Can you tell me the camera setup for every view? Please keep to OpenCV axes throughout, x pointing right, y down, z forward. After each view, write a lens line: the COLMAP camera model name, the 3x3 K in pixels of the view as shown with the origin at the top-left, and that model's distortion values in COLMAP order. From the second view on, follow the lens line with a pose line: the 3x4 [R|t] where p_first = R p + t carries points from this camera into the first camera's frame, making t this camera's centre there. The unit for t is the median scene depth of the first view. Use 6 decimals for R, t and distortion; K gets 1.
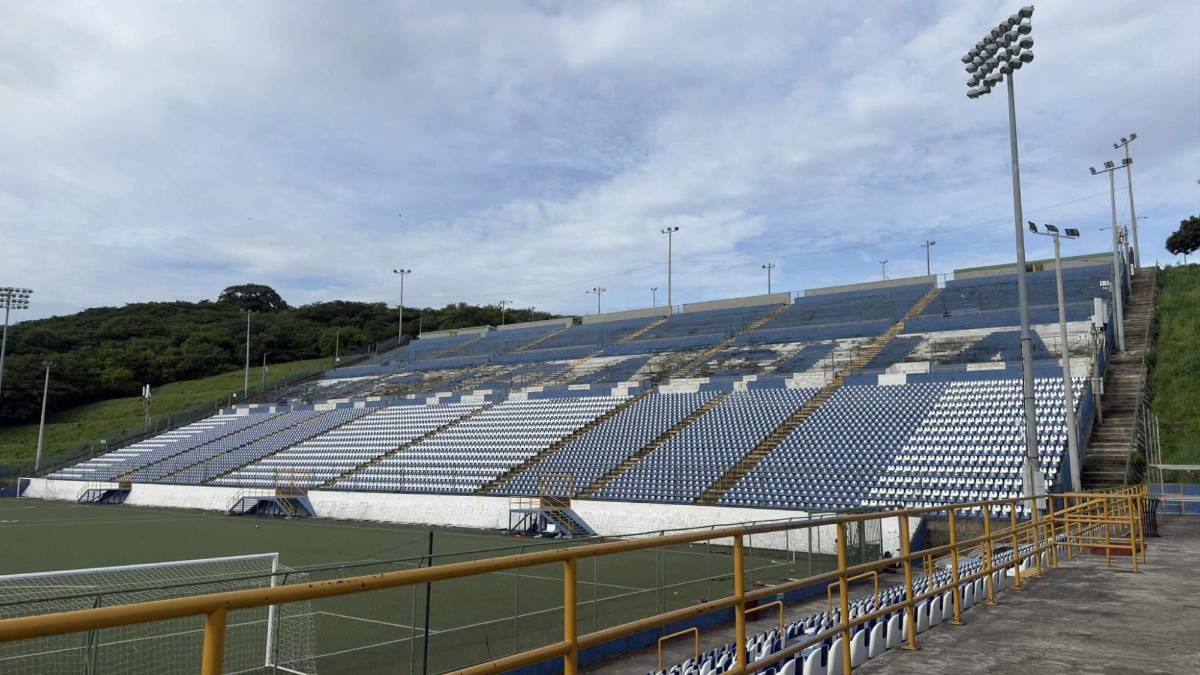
lens RADIAL K [[839.7, 0, 601.4], [0, 839.7, 343.0], [0, 0, 1]] dist [0.052036, -0.049242]
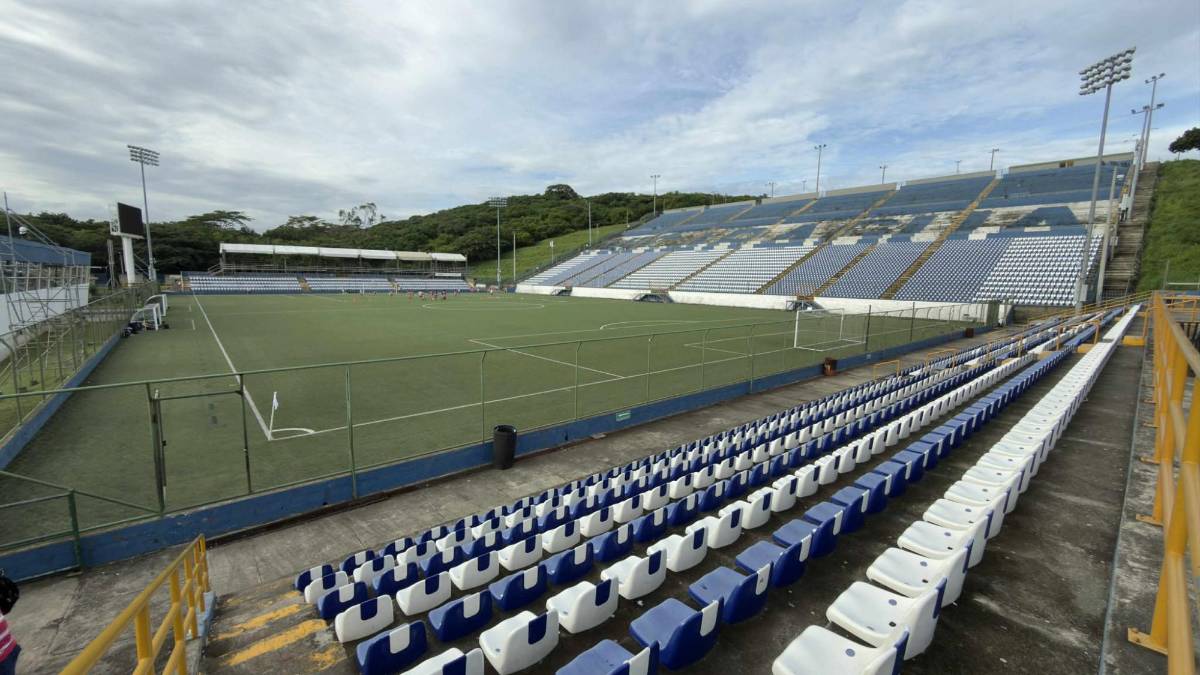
lens RADIAL K [[476.0, 0, 601.0], [0, 476.0, 337.3], [0, 0, 1]] dist [-0.002269, 0.001179]
pose [[0.972744, 0.031944, -0.229672, -0.165084], [0.029550, 0.965314, 0.259415, -0.029683], [0.229993, -0.259131, 0.938059, -0.190326]]
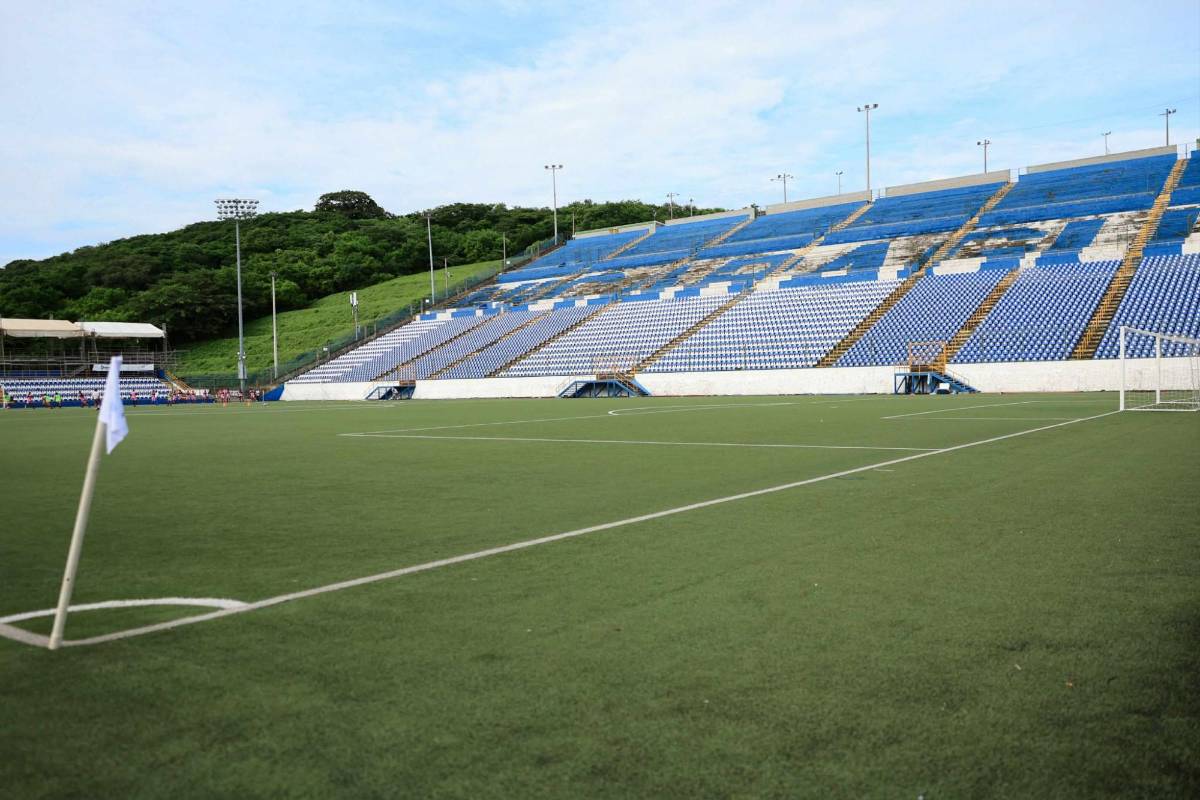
lens RADIAL K [[939.6, 0, 600.0], [0, 939.6, 401.3], [0, 0, 1]] dist [-0.001946, 0.003079]
pose [[0.998624, -0.033771, -0.040121, -0.250599], [0.039845, 0.986019, 0.161799, 0.009221], [0.034096, -0.163175, 0.986008, -0.140234]]
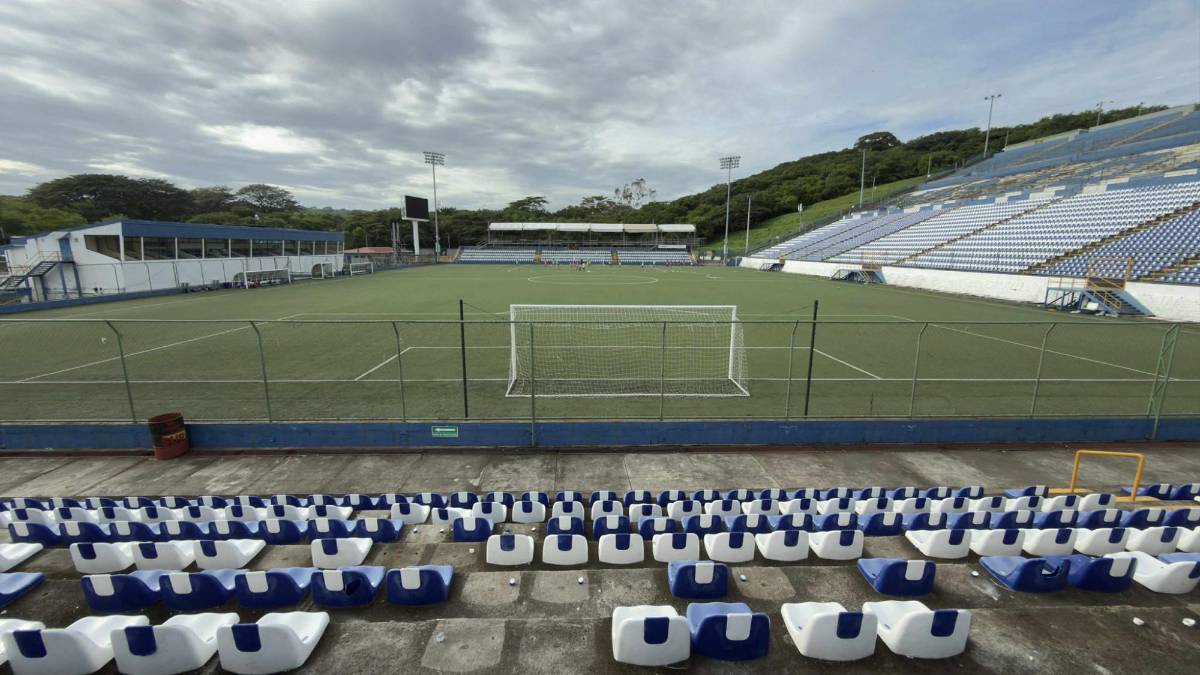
lens RADIAL K [[467.6, 0, 603.7], [0, 467.6, 351.5], [0, 0, 1]] dist [-0.006186, 0.001737]
pose [[0.611763, 0.164992, -0.773643, 0.017194], [0.114606, 0.949201, 0.293057, 0.010882], [0.782695, -0.267946, 0.561777, 0.064919]]
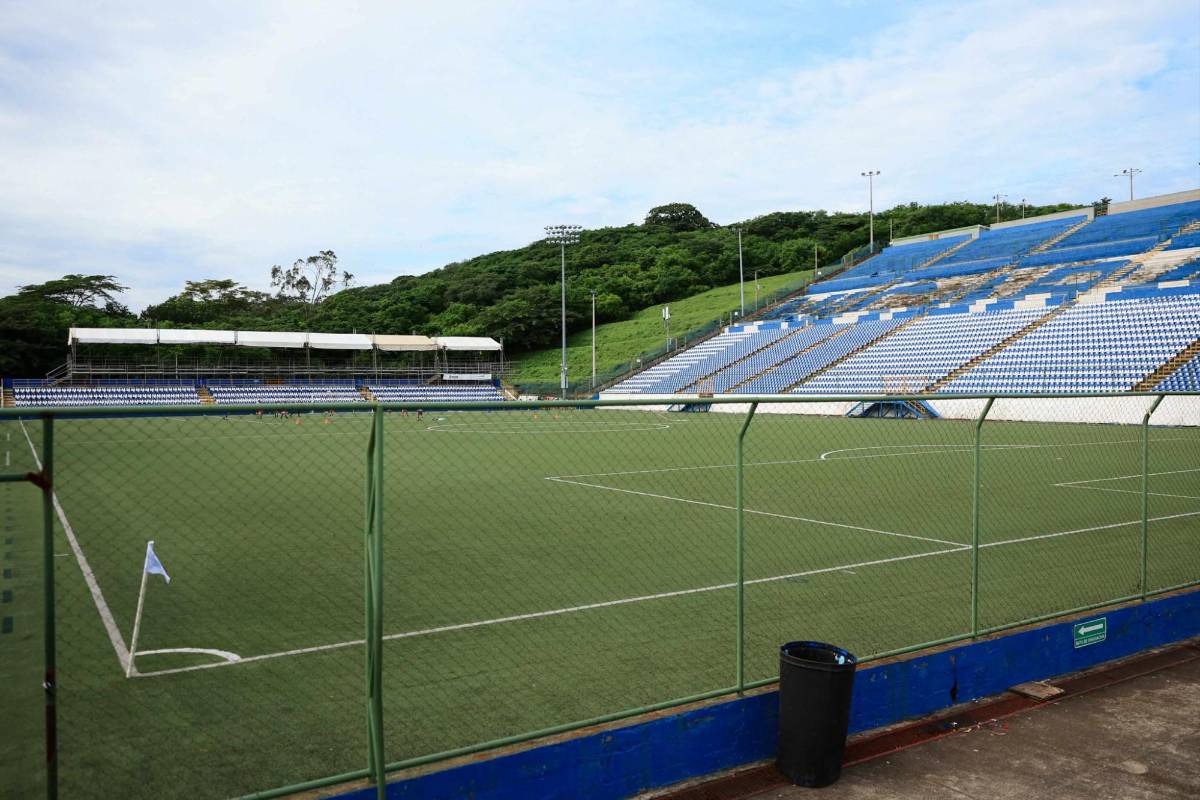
lens RADIAL K [[939.6, 0, 606.2], [0, 939.6, 402.2], [0, 0, 1]] dist [-0.001946, 0.003079]
pose [[0.926690, -0.011650, -0.375646, -0.200561], [0.070569, 0.987135, 0.143474, -0.009518], [0.369142, -0.159465, 0.915590, -0.161935]]
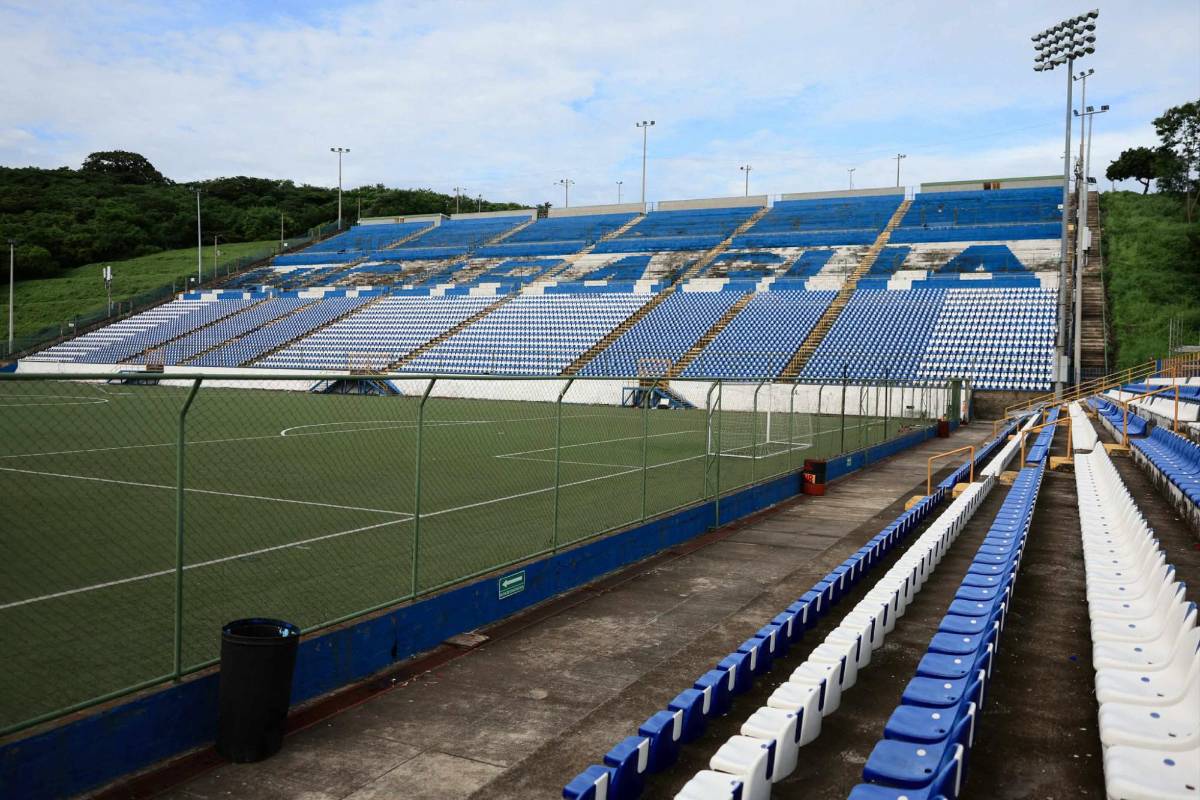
lens RADIAL K [[939.6, 0, 596.2], [0, 939.6, 390.1], [0, 0, 1]] dist [-0.001946, 0.003079]
pose [[0.987285, 0.009104, 0.158702, -0.198965], [-0.035734, 0.985517, 0.165766, -0.010174], [-0.154894, -0.169330, 0.973311, -0.164584]]
